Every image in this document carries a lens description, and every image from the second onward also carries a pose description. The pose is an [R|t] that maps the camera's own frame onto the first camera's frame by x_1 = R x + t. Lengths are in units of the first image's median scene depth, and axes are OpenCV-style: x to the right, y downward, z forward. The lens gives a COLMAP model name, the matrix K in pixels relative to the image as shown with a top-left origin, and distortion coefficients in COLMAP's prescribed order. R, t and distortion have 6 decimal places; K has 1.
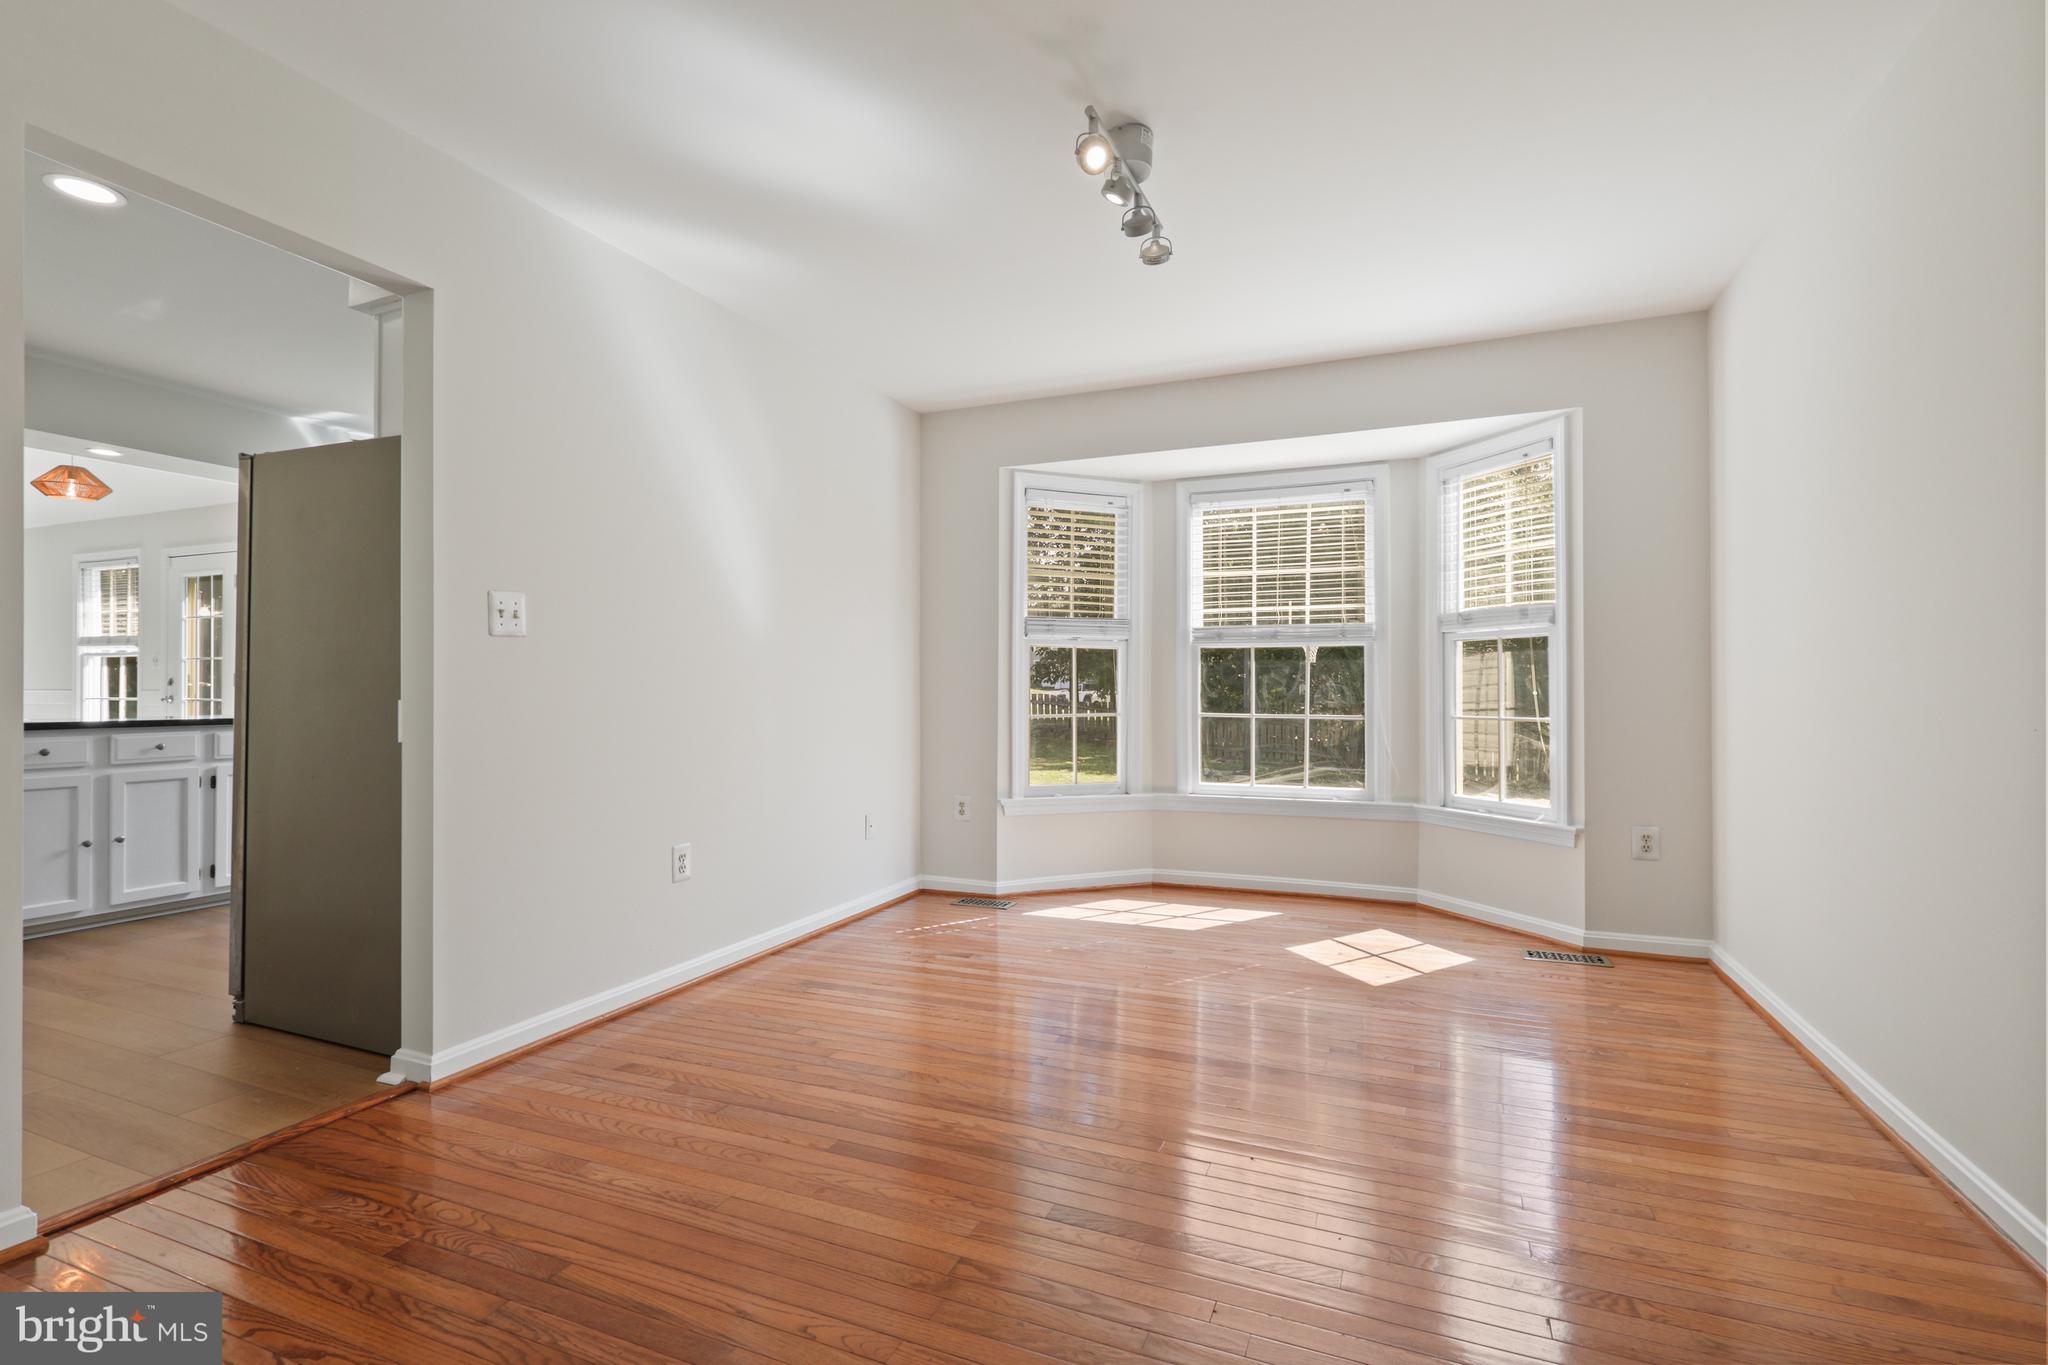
lens RADIAL K [[966.2, 0, 1022.4], [0, 966.2, 678.7], [0, 0, 1]] dist [0.001209, -0.000284]
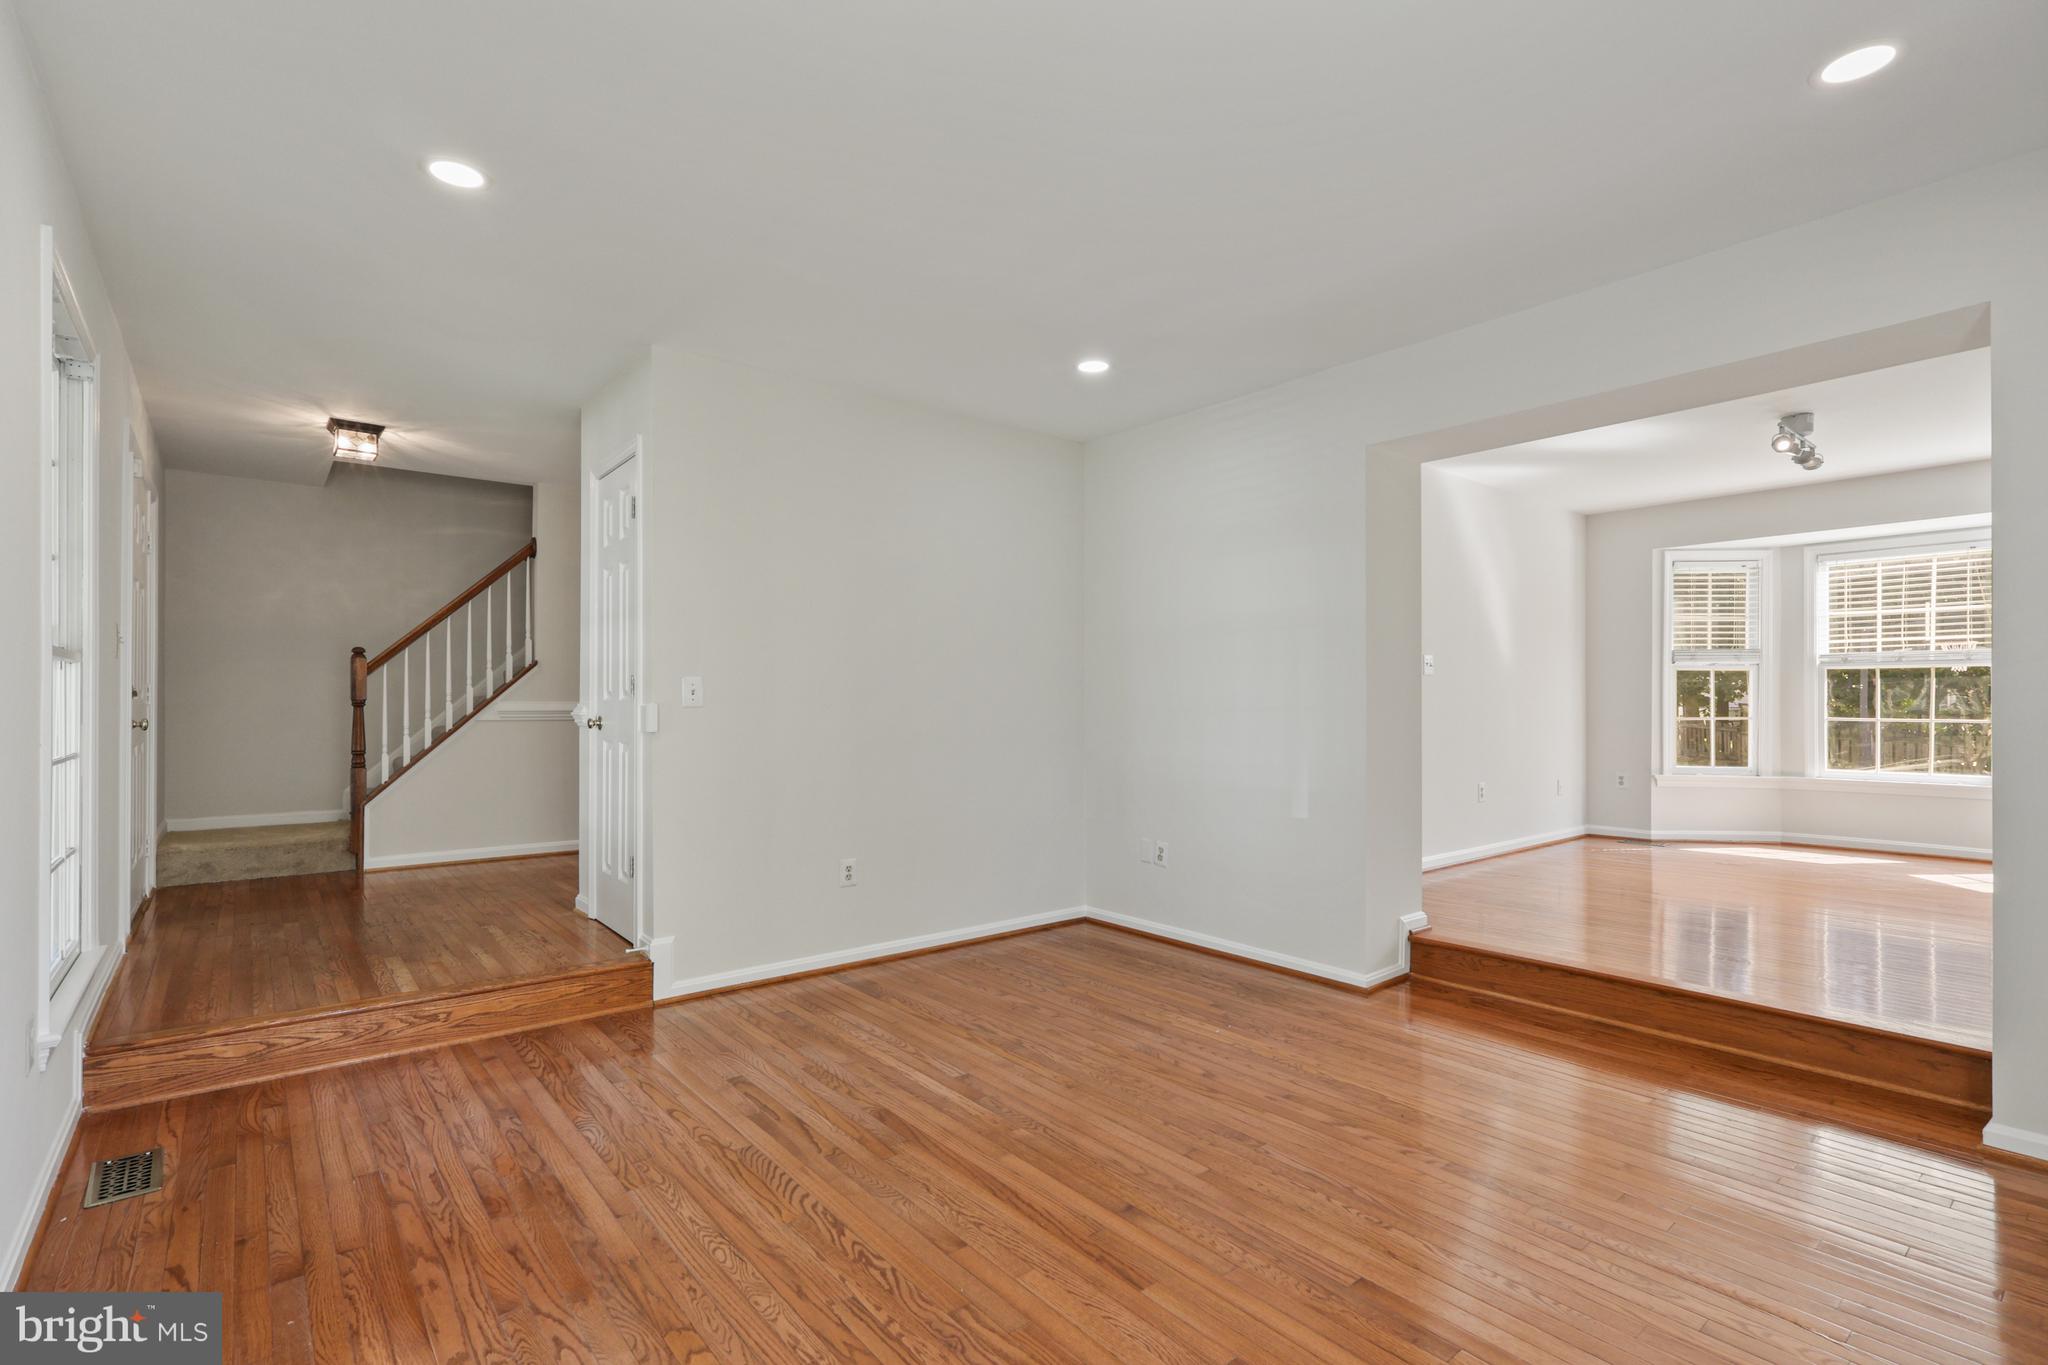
lens RADIAL K [[966.2, 0, 1009.8], [0, 966.2, 697.1], [0, 0, 1]] dist [0.001209, -0.000284]
pose [[0.880890, -0.003124, -0.473311, -0.181570], [0.006210, 0.999968, 0.004958, -0.006795], [0.473281, -0.007307, 0.880881, -0.727828]]
